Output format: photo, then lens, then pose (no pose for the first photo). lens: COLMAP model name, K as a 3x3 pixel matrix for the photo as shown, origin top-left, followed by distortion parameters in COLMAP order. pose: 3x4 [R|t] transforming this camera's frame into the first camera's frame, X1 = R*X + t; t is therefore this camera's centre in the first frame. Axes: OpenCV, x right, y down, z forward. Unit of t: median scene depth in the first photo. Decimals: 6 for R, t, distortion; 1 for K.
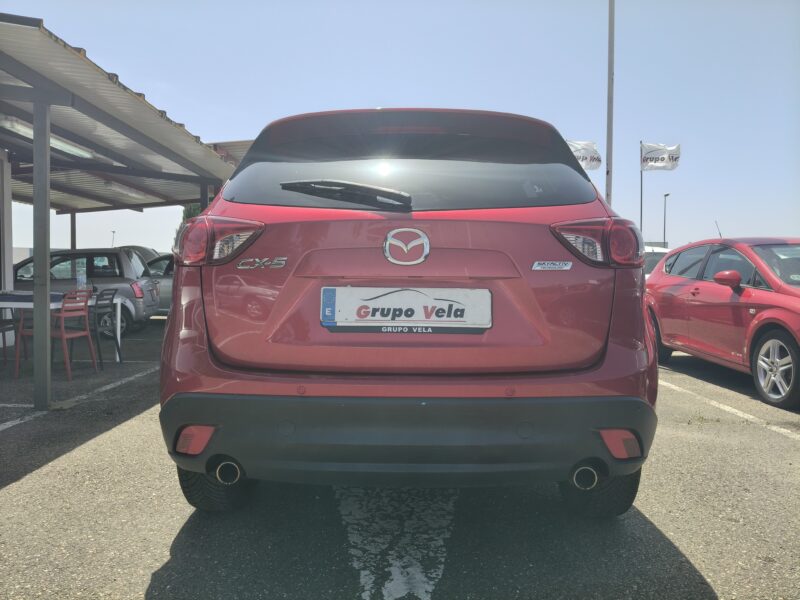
lens RADIAL K [[645.4, 0, 403.6], [0, 645.4, 283.4], [0, 0, 1]] dist [-0.035397, -0.000538]
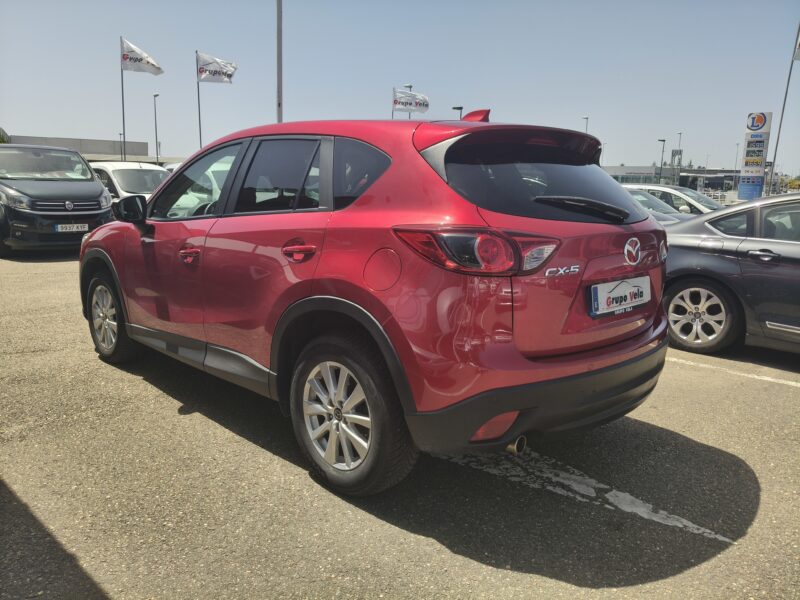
lens RADIAL K [[645.4, 0, 403.6], [0, 645.4, 283.4], [0, 0, 1]] dist [-0.035397, -0.000538]
pose [[0.679131, -0.103283, 0.726715, -0.998679], [-0.016806, 0.987603, 0.156067, -0.147573], [-0.733825, -0.118203, 0.668976, 0.310729]]
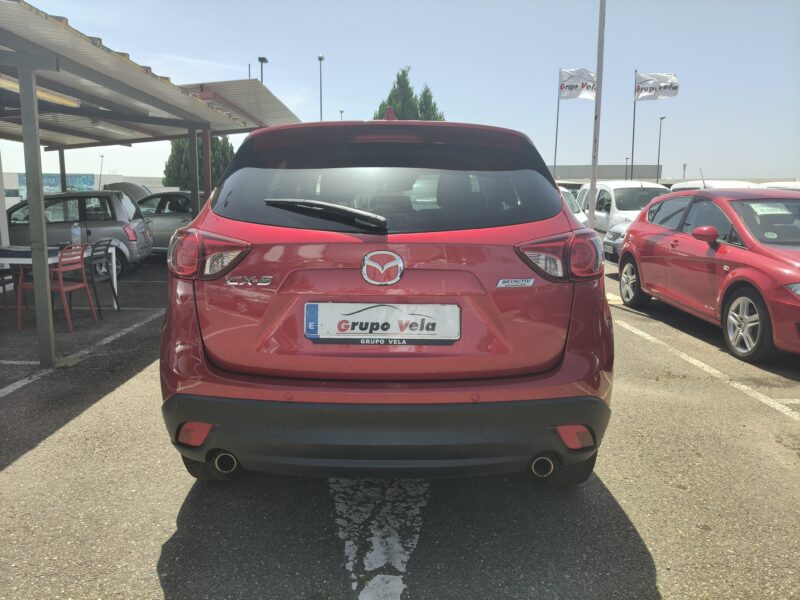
lens RADIAL K [[645.4, 0, 403.6], [0, 645.4, 283.4], [0, 0, 1]] dist [-0.035397, -0.000538]
pose [[0.999956, -0.003038, 0.008900, 0.022881], [0.001901, 0.992141, 0.125108, -0.123964], [-0.009210, -0.125085, 0.992103, -0.062773]]
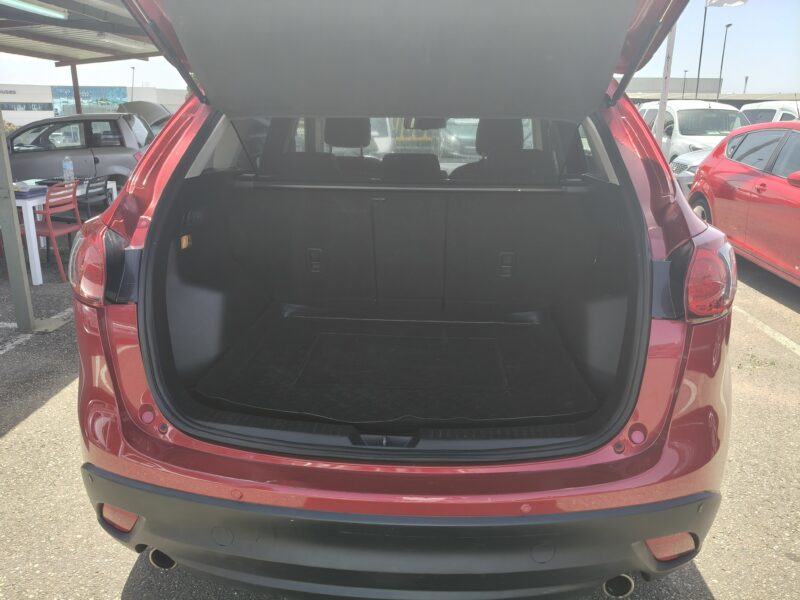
lens RADIAL K [[645.4, 0, 403.6], [0, 645.4, 283.4], [0, 0, 1]] dist [-0.035397, -0.000538]
pose [[0.998652, 0.014915, -0.049725, 0.046194], [-0.001729, 0.966863, 0.255289, -0.188607], [0.051885, -0.254858, 0.965585, 0.265227]]
